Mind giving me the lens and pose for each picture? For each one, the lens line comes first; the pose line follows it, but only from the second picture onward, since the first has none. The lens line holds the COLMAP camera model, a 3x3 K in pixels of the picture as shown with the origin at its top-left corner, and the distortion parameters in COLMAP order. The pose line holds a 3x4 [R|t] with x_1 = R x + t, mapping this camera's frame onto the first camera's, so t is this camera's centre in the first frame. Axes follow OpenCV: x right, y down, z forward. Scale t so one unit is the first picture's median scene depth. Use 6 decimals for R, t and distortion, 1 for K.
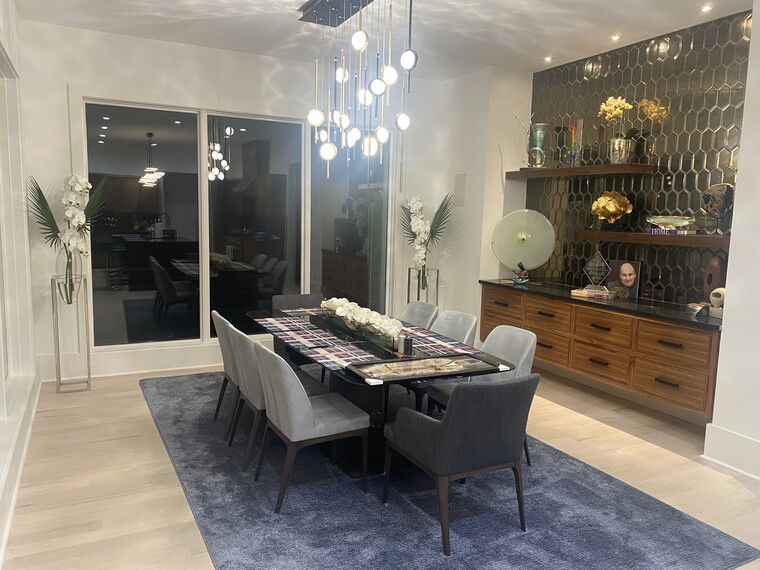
lens RADIAL K [[579.9, 0, 380.0], [0, 579.9, 285.0], [0, 0, 1]] dist [0.219694, -0.490639]
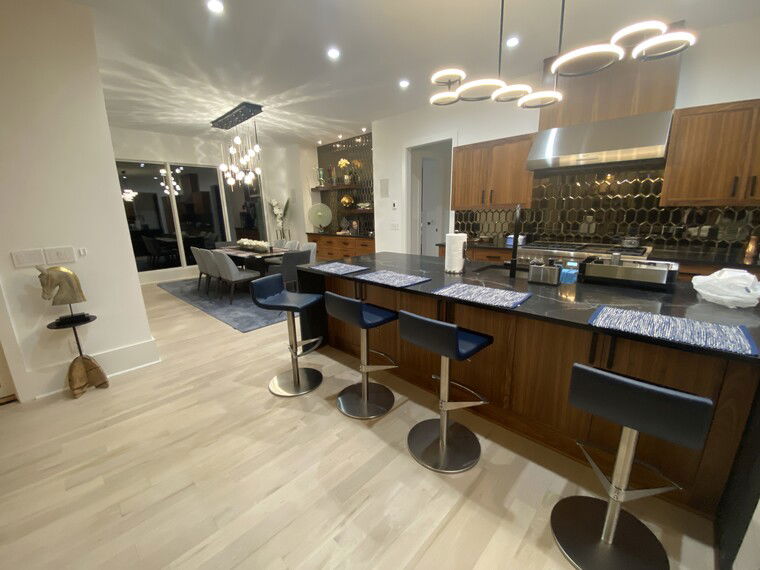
lens RADIAL K [[308.7, 0, 380.0], [0, 308.7, 285.0], [0, 0, 1]] dist [0.019063, -0.000124]
pose [[0.943987, -0.120998, 0.307000, 0.044933], [0.085159, 0.988162, 0.127611, 0.084937], [-0.318806, -0.094319, 0.943115, -0.440335]]
